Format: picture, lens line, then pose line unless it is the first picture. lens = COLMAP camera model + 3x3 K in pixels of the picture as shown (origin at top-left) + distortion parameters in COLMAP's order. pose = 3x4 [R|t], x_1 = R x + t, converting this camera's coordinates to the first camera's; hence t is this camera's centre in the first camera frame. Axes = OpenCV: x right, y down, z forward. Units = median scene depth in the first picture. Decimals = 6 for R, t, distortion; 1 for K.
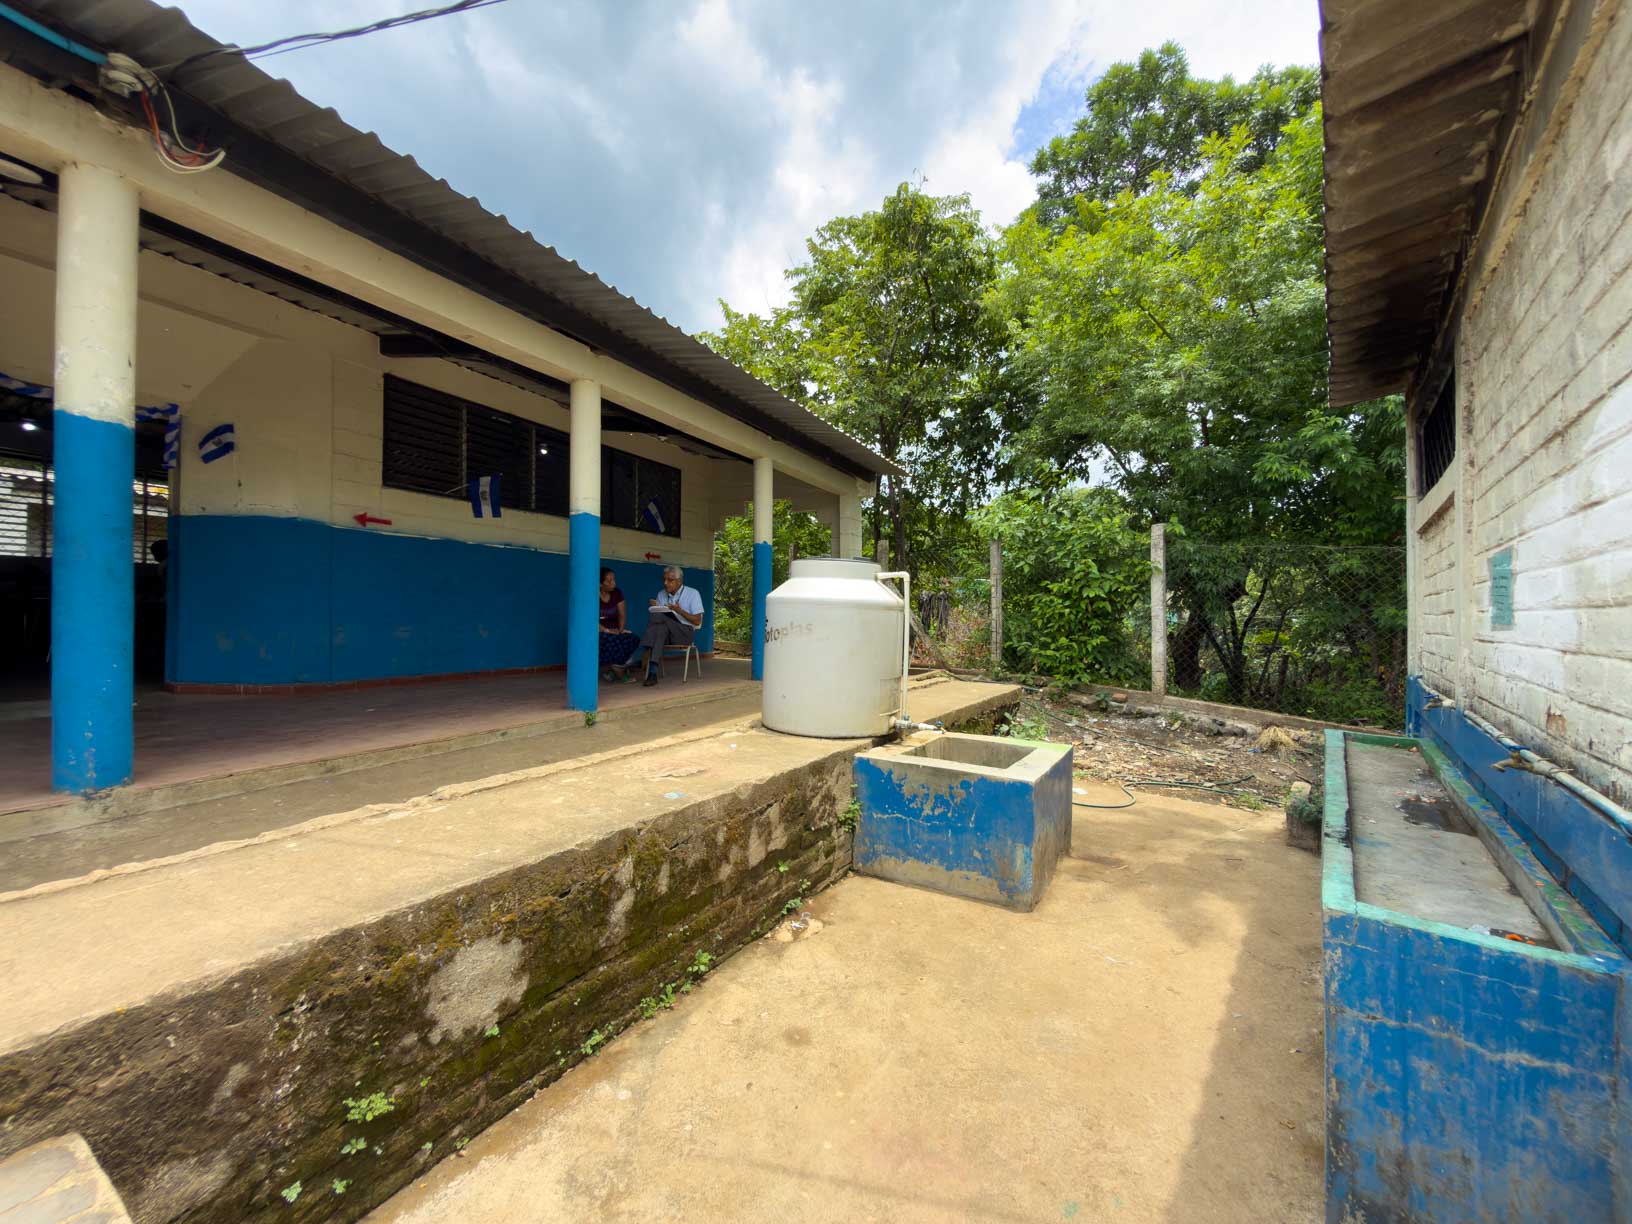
lens RADIAL K [[647.9, 0, 816.0], [0, 647.9, 612.0], [0, 0, 1]] dist [0.000186, 0.000027]
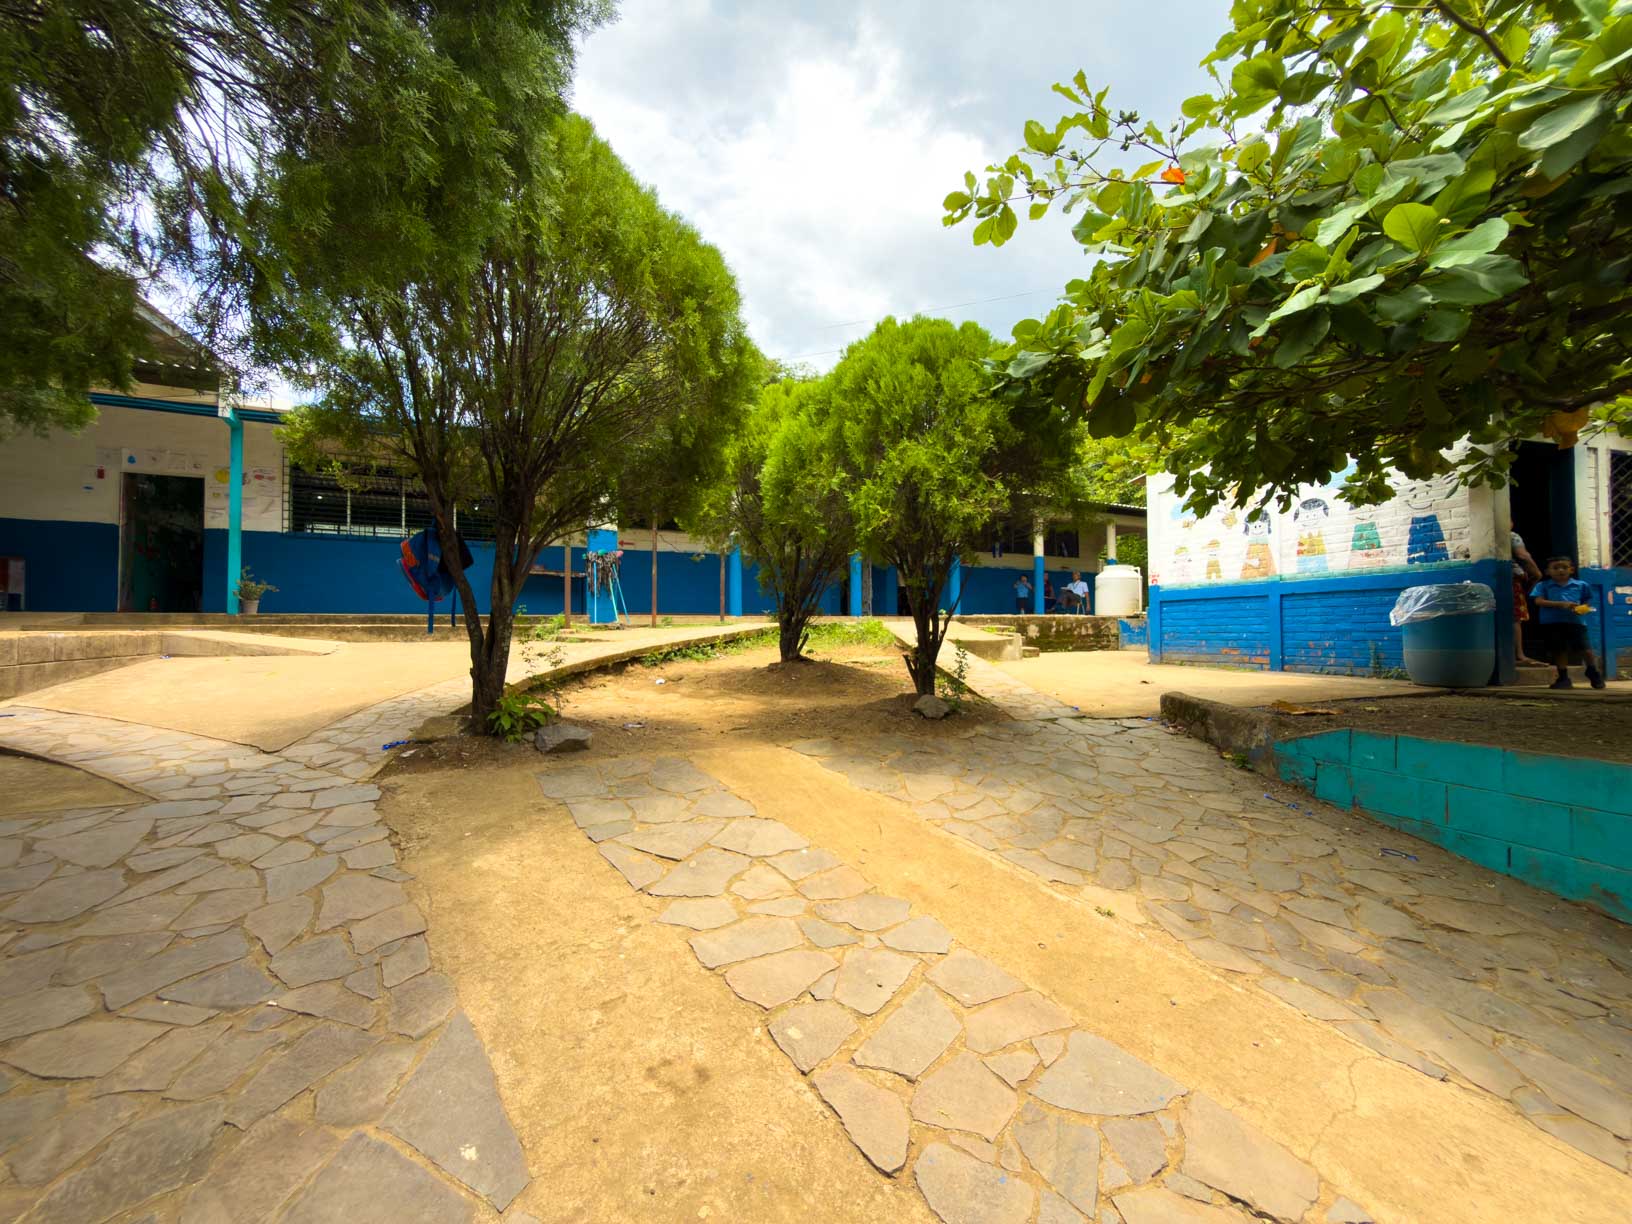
lens RADIAL K [[647.9, 0, 816.0], [0, 647.9, 612.0], [0, 0, 1]] dist [0.000186, 0.000027]
pose [[0.807749, -0.029672, -0.588779, 0.529126], [0.018030, 0.999509, -0.025635, 0.157025], [0.589251, 0.010091, 0.807887, -1.864643]]
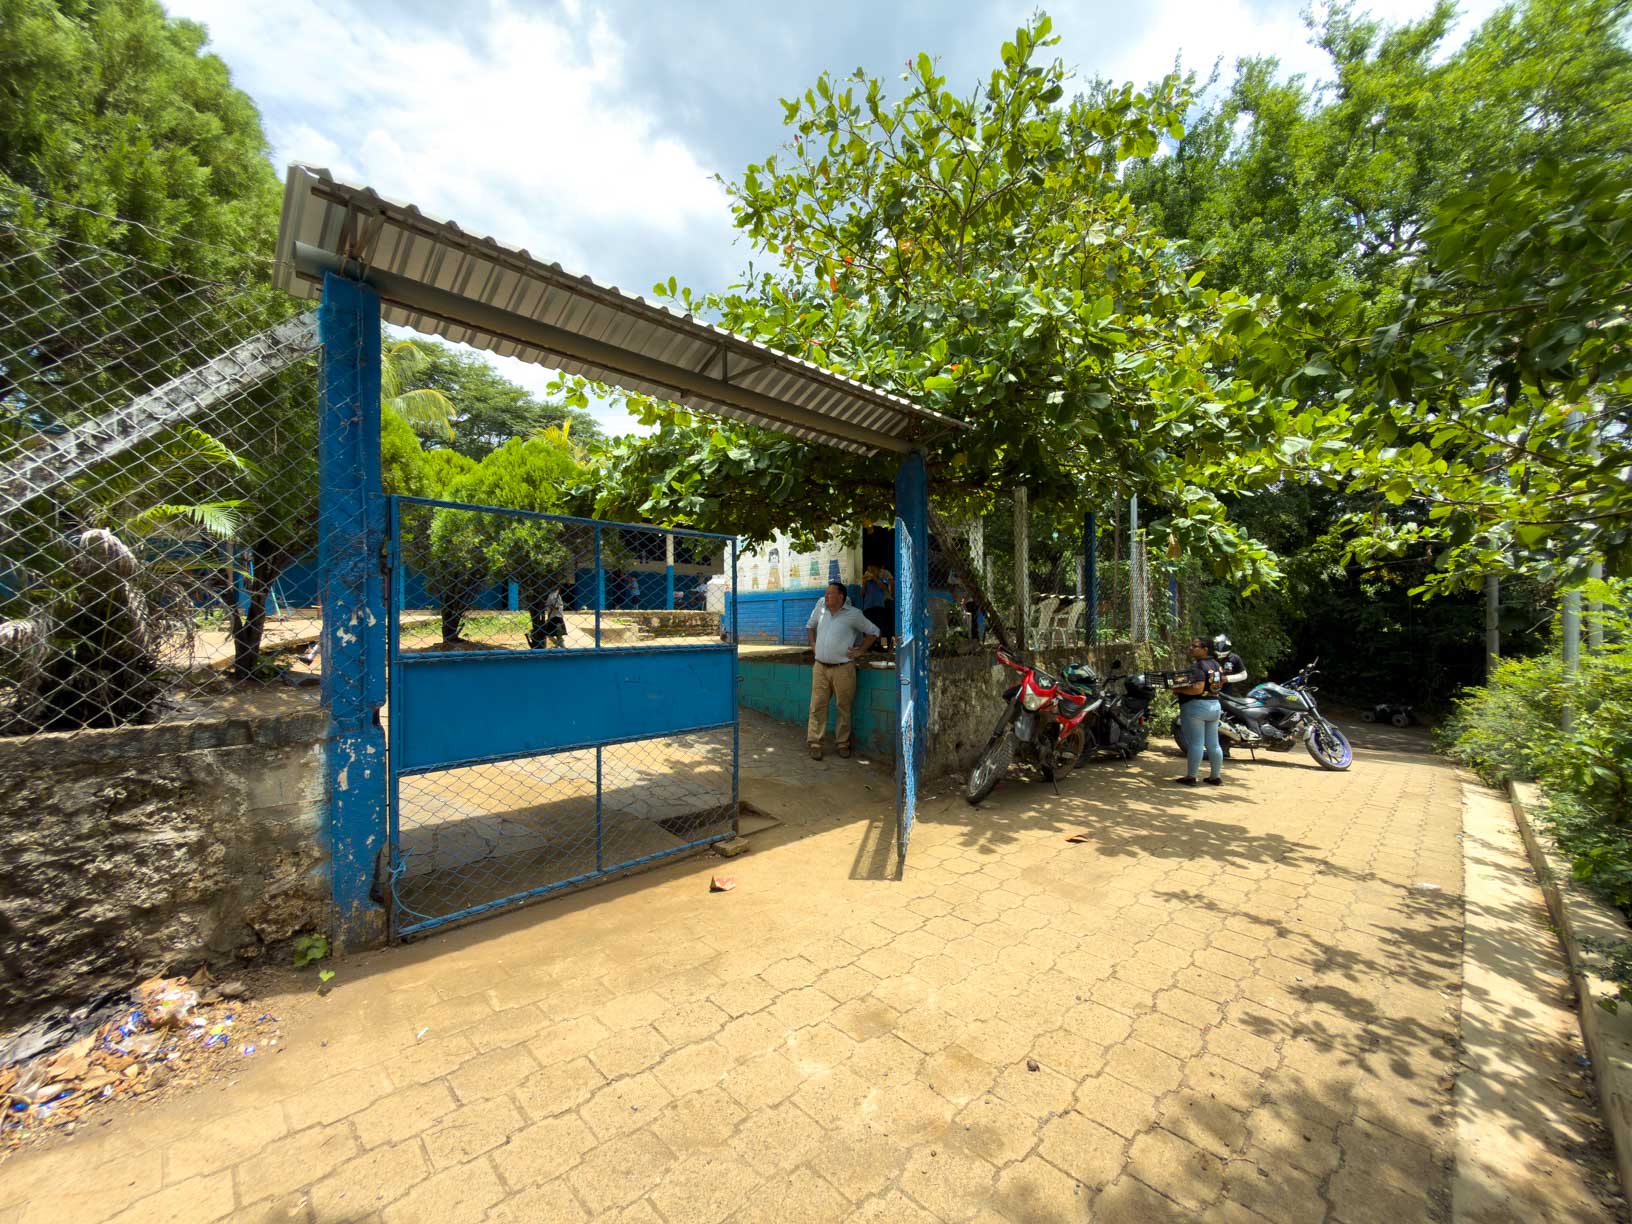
lens RADIAL K [[647.9, 0, 816.0], [0, 647.9, 612.0], [0, 0, 1]] dist [0.000186, 0.000027]
pose [[0.986948, -0.020589, -0.159717, 1.031434], [0.019488, 0.999774, -0.008458, 0.170557], [0.159855, 0.005235, 0.987127, -2.485258]]
